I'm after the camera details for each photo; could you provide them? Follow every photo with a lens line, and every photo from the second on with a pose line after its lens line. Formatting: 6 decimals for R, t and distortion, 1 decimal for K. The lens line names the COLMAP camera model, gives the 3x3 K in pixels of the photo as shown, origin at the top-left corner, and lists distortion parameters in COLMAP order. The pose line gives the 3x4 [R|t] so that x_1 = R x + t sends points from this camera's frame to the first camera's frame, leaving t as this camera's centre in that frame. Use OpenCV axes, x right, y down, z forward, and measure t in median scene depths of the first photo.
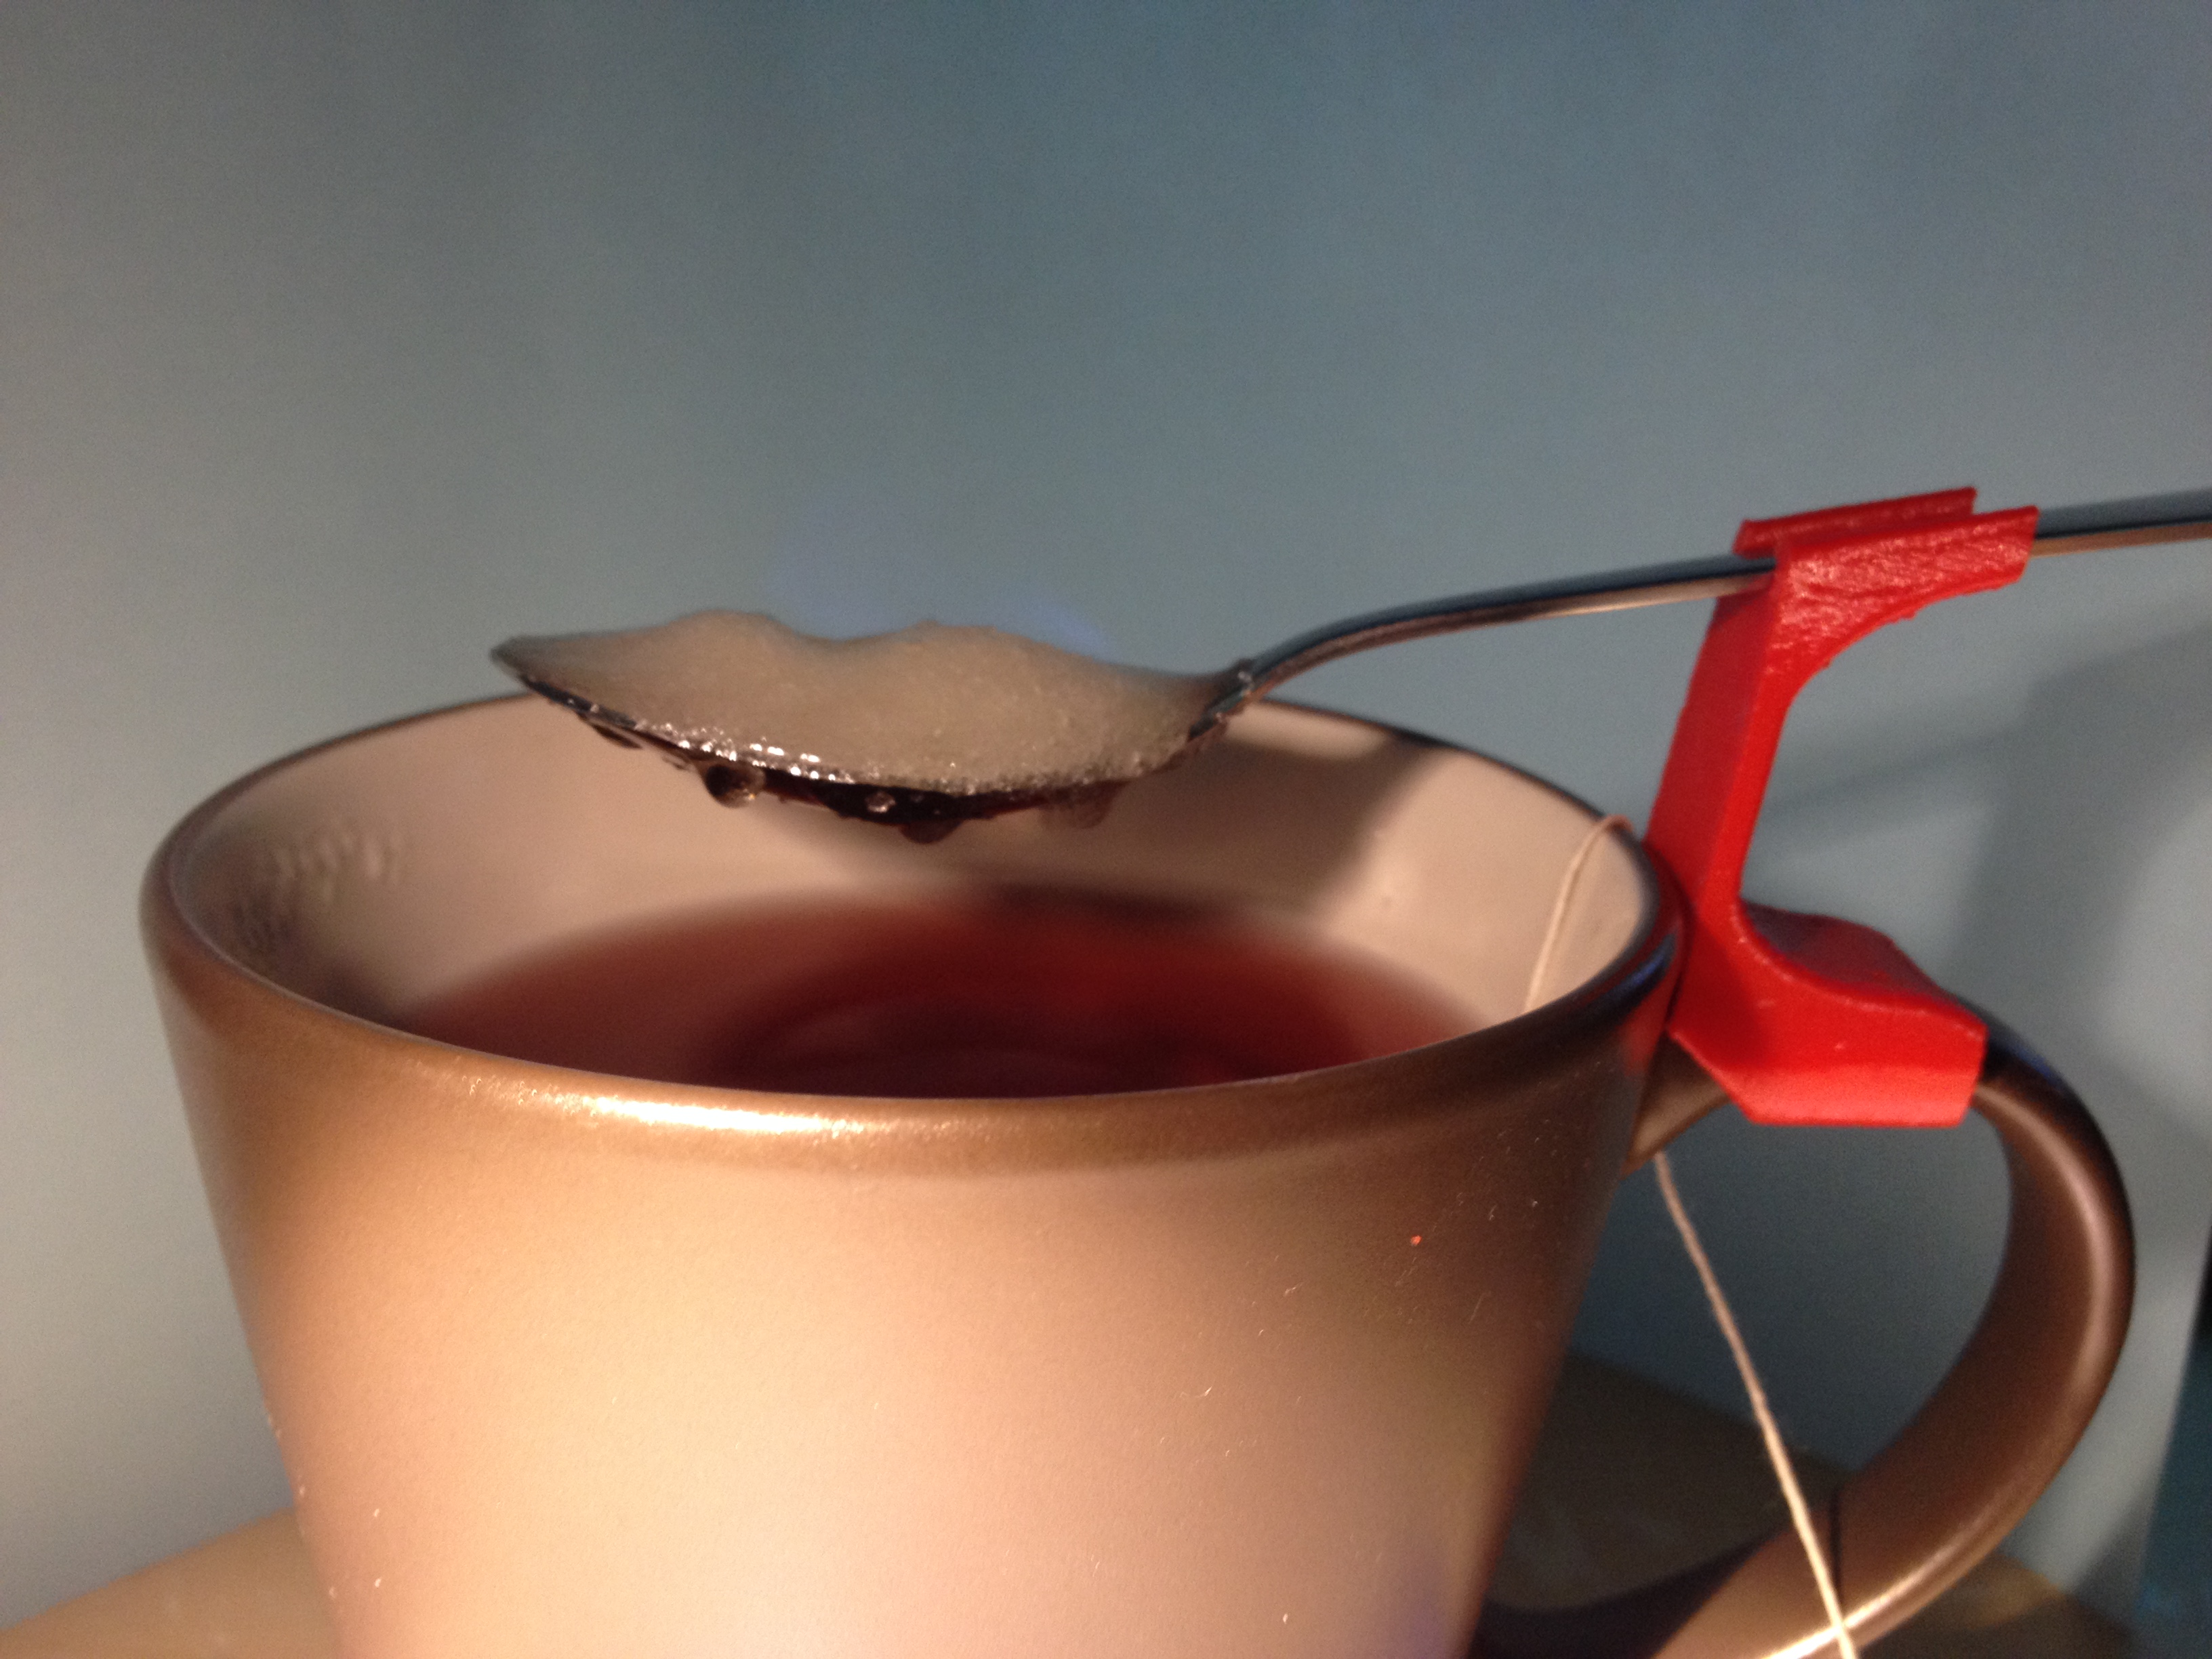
lens RADIAL K [[2993.7, 0, 1106.0], [0, 2993.7, 829.5], [0, 0, 1]] dist [0.007174, -0.046218]
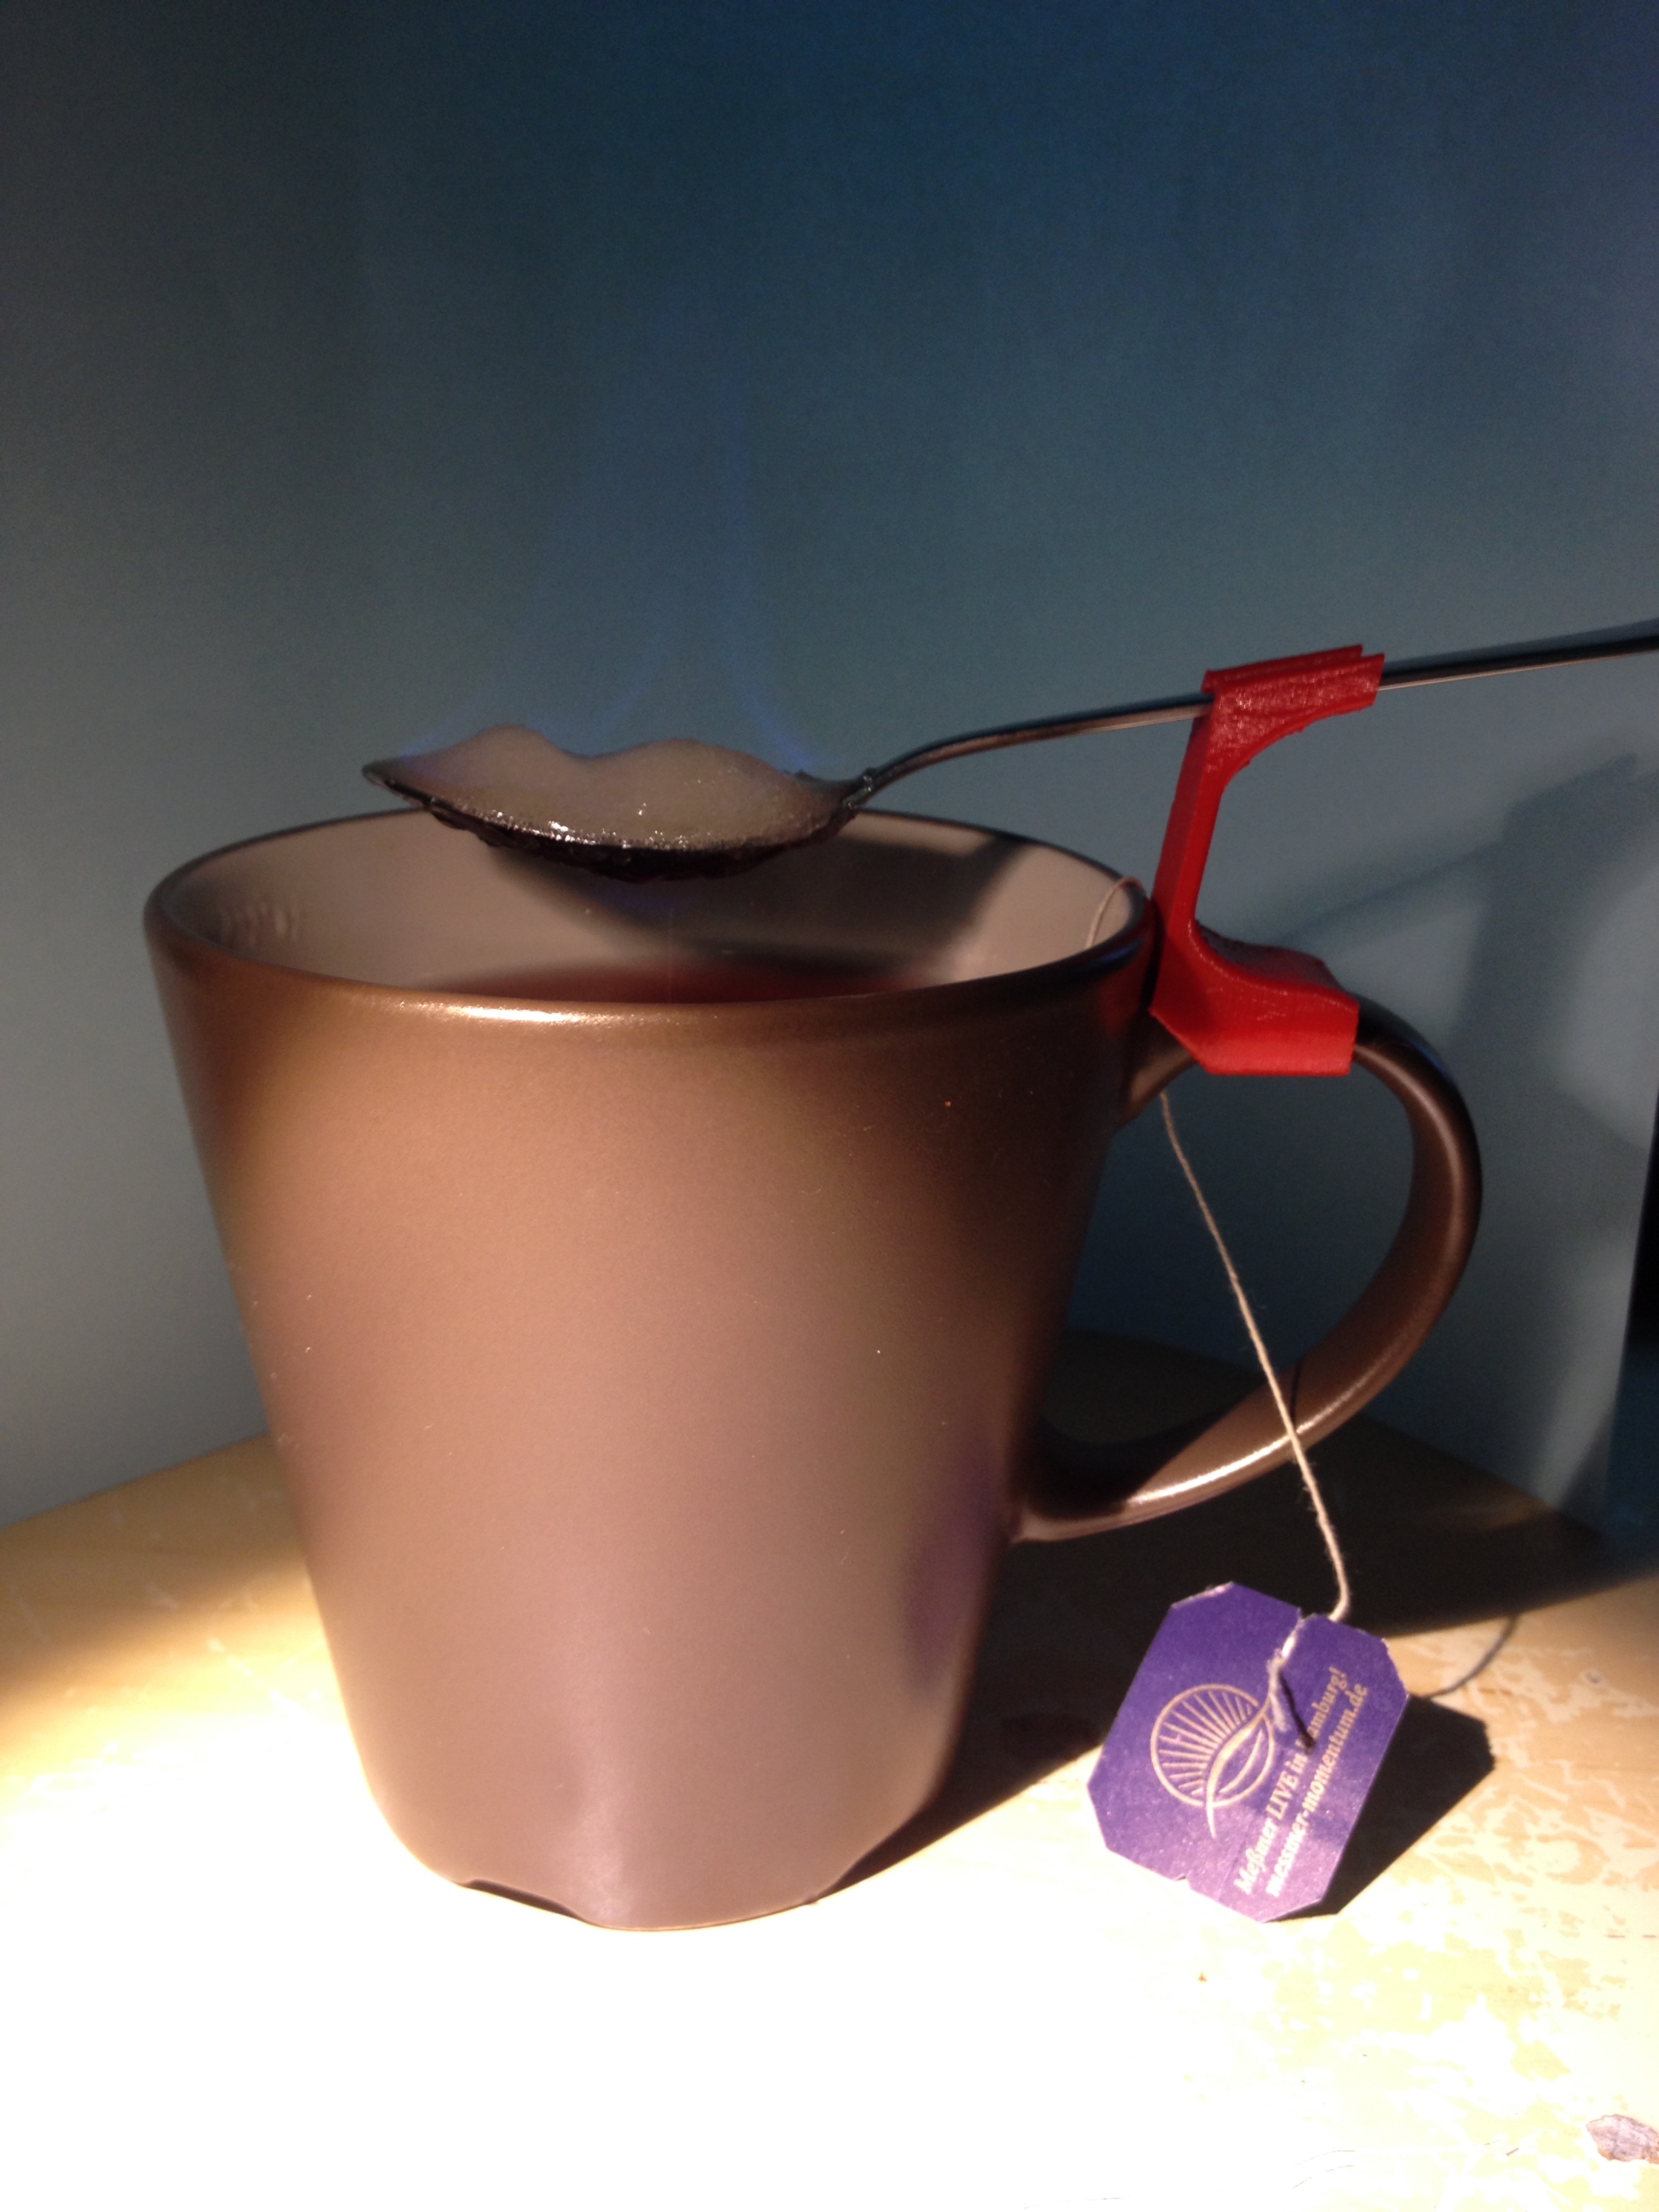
lens RADIAL K [[2300.9, 0, 829.5], [0, 2300.9, 1106.0], [0, 0, 1]] dist [-0.015093, 0.000821]
pose [[0.999859, -0.016085, 0.004723, 0.019752], [0.015701, 0.997252, 0.072400, 0.027665], [-0.005875, -0.072316, 0.997365, -0.153493]]
